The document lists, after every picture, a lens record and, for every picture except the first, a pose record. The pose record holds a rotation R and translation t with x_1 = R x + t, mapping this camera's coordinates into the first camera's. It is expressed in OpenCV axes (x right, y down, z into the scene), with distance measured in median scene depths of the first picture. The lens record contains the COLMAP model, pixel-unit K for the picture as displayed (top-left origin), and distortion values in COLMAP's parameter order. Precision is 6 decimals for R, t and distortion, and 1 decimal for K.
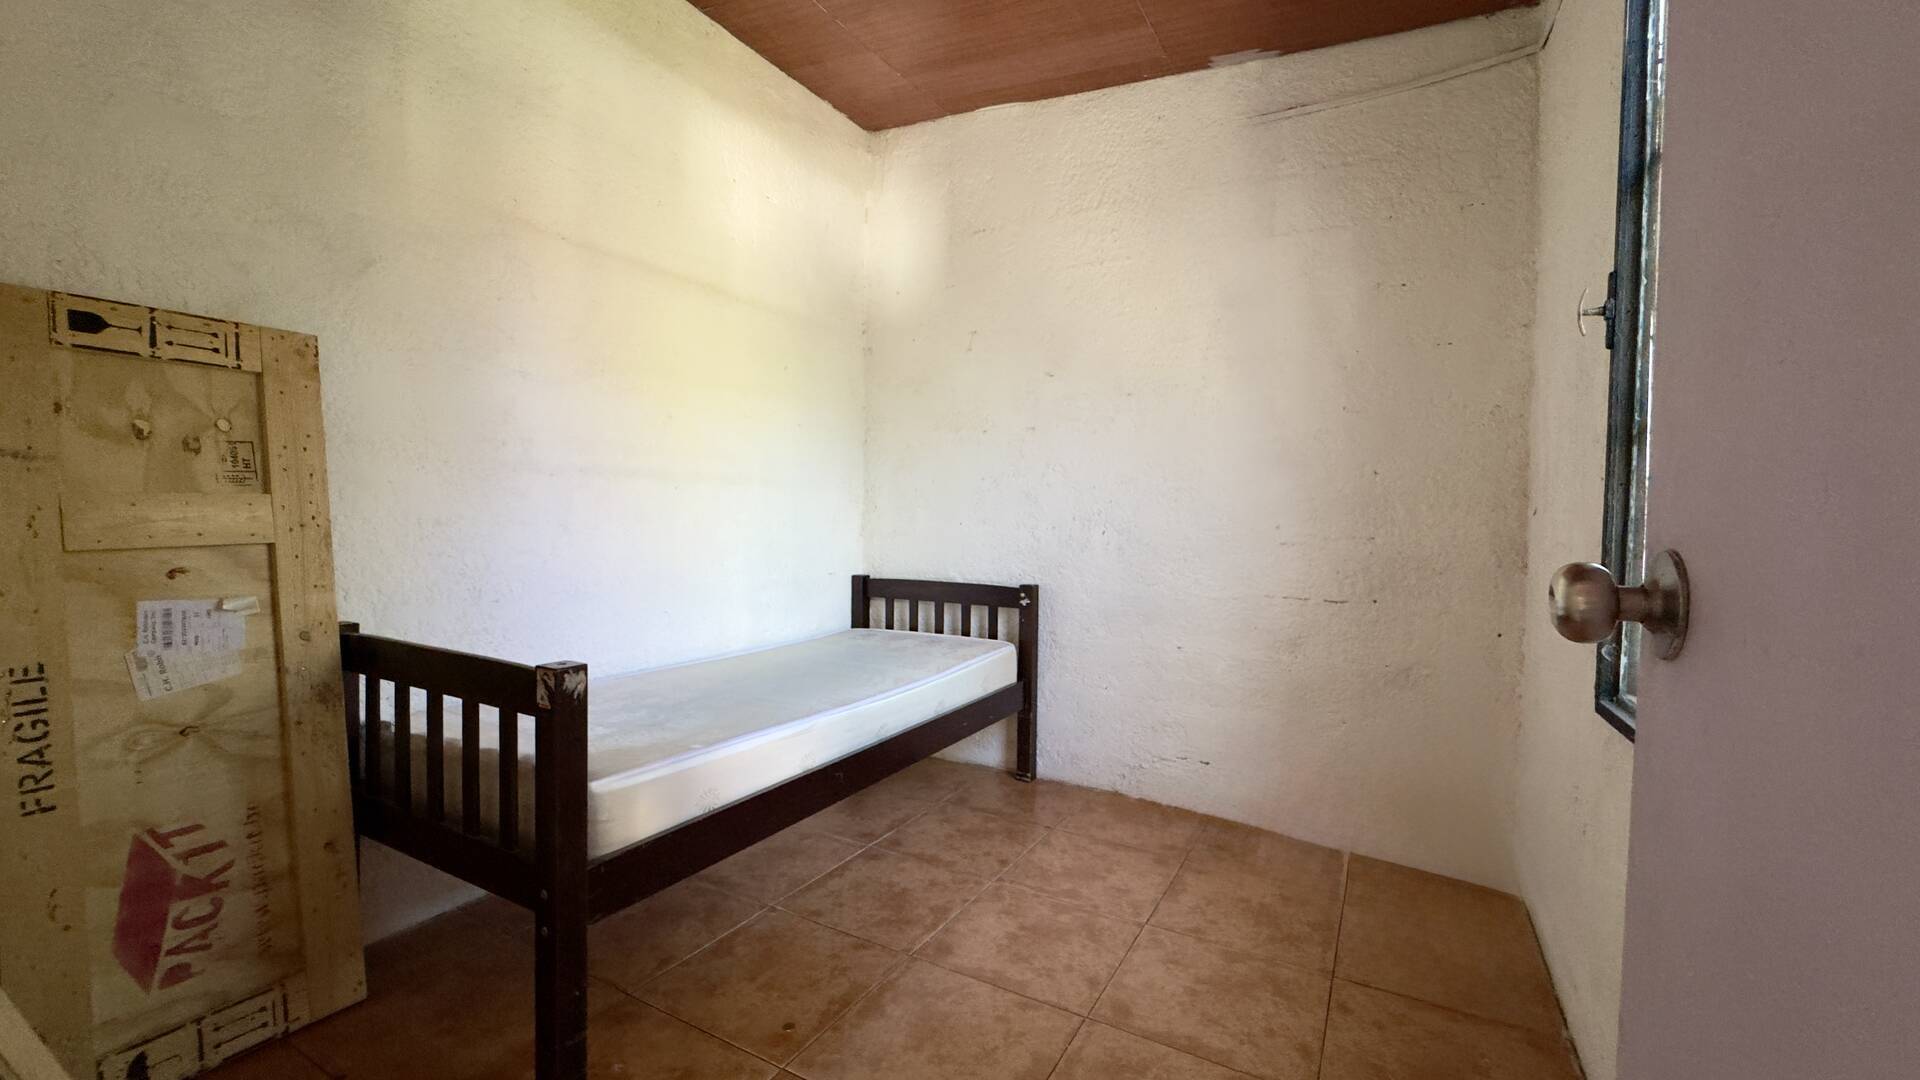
lens RADIAL K [[772.3, 0, 957.9], [0, 772.3, 539.3], [0, 0, 1]] dist [-0.001553, -0.000256]
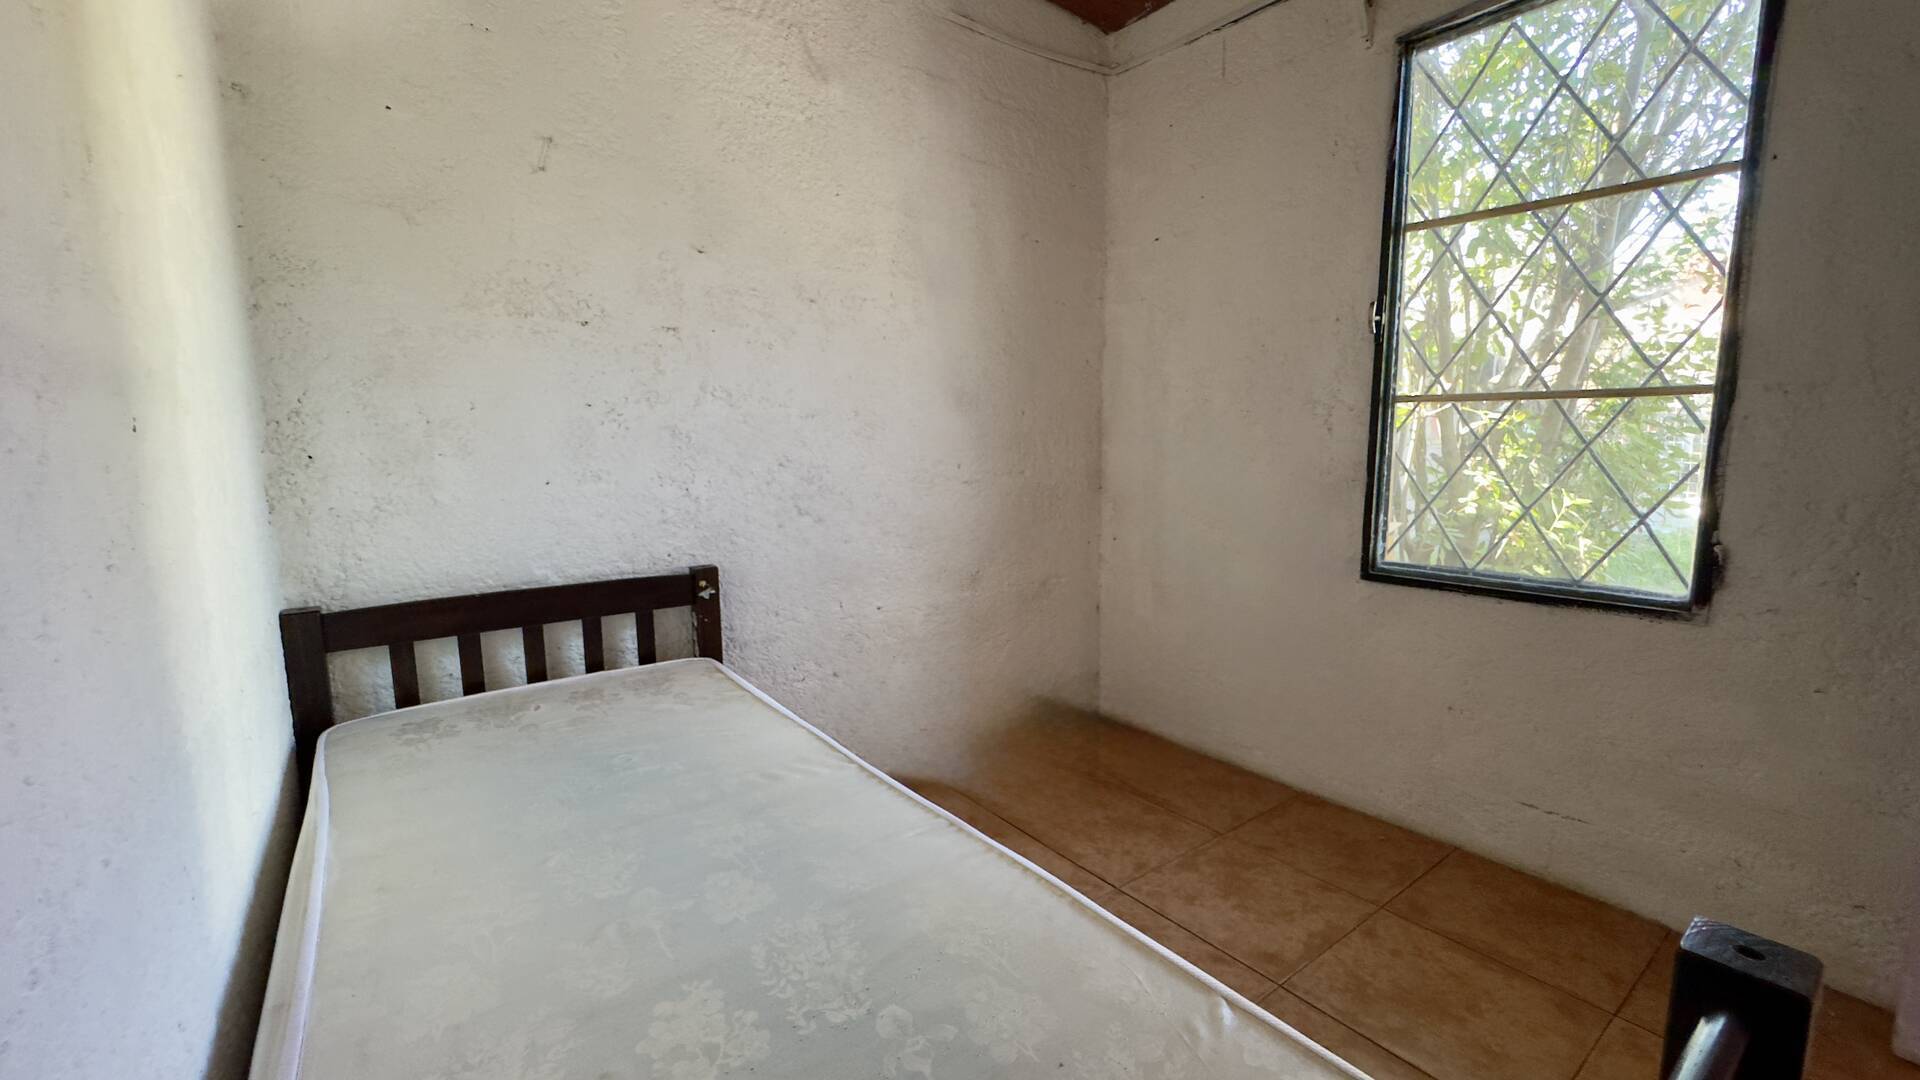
lens RADIAL K [[772.3, 0, 957.9], [0, 772.3, 539.3], [0, 0, 1]] dist [-0.001553, -0.000256]
pose [[0.398495, -0.133259, 0.907438, -0.473044], [0.040241, 0.990976, 0.127856, -0.046509], [-0.916287, -0.014433, 0.400262, 0.583558]]
